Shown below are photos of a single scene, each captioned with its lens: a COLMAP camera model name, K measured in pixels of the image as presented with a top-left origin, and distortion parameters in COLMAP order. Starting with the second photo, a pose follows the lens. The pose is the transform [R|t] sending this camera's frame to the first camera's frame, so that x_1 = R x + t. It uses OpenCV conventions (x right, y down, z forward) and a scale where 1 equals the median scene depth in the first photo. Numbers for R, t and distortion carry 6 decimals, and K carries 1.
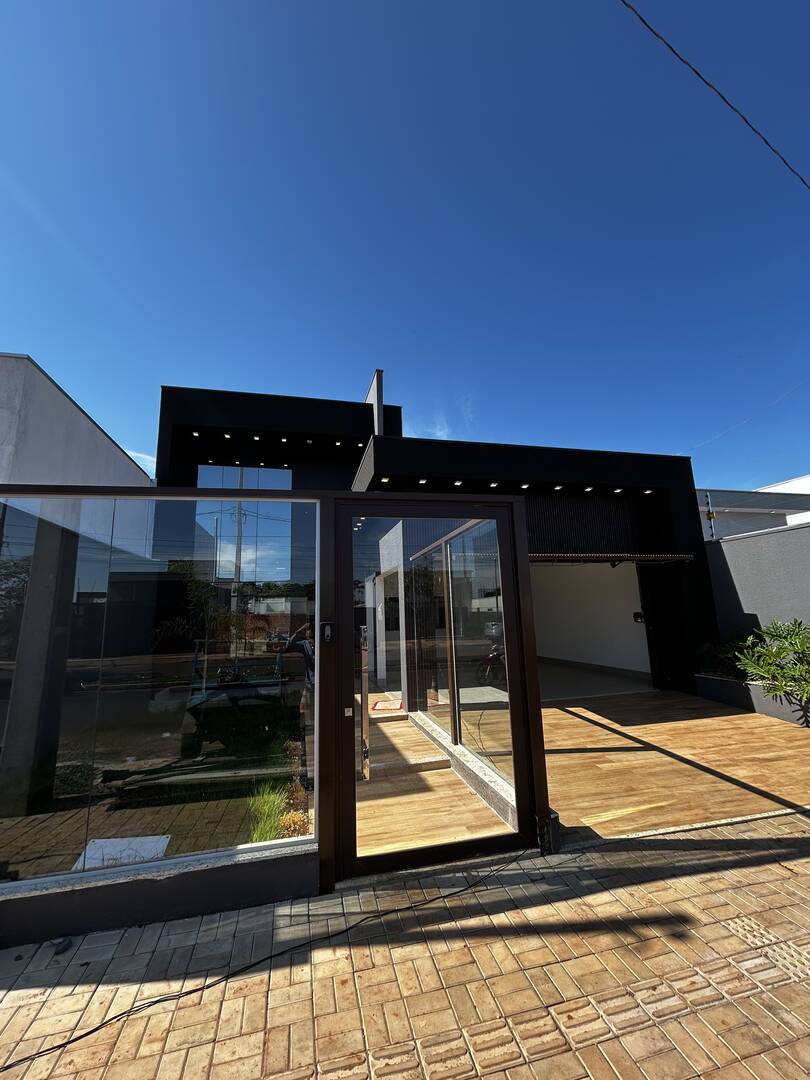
lens RADIAL K [[435.4, 0, 409.3], [0, 435.4, 537.7], [0, 0, 1]] dist [0.000384, 0.000793]
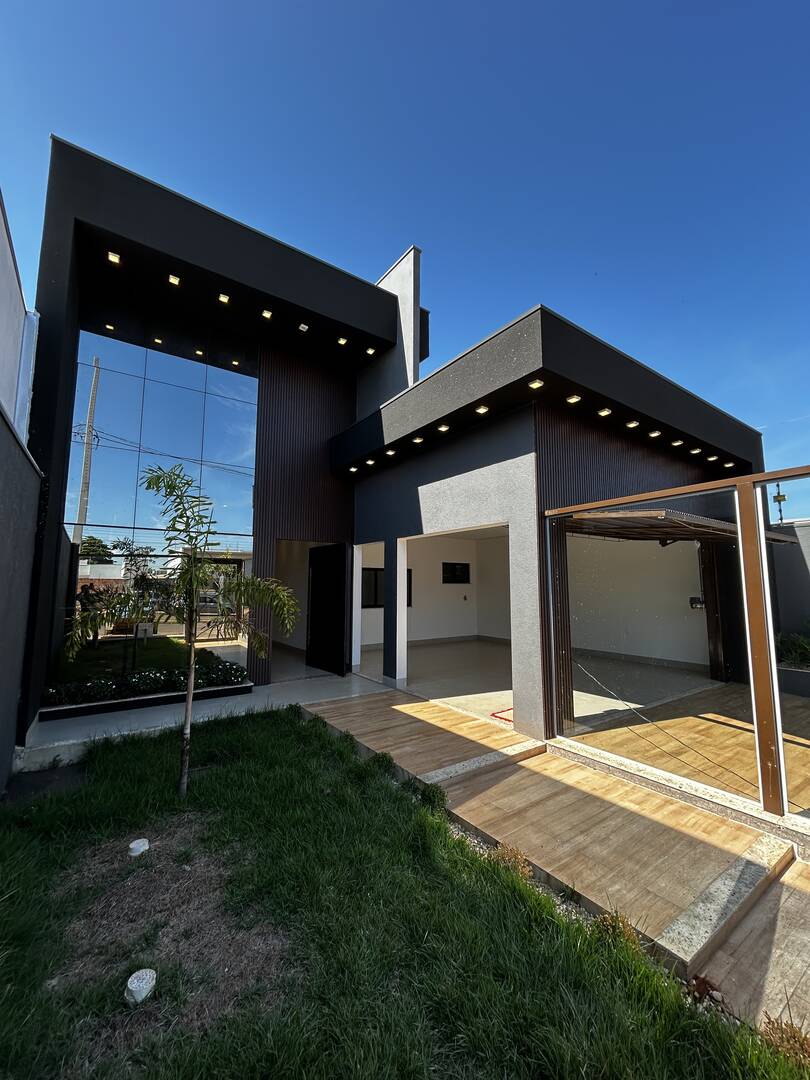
lens RADIAL K [[435.4, 0, 402.1], [0, 435.4, 539.0], [0, 0, 1]] dist [0.000384, 0.000793]
pose [[0.929975, 0.066134, 0.361626, -0.384731], [-0.090642, 0.994566, 0.051215, 0.060092], [-0.356274, -0.080407, 0.930915, 0.383349]]
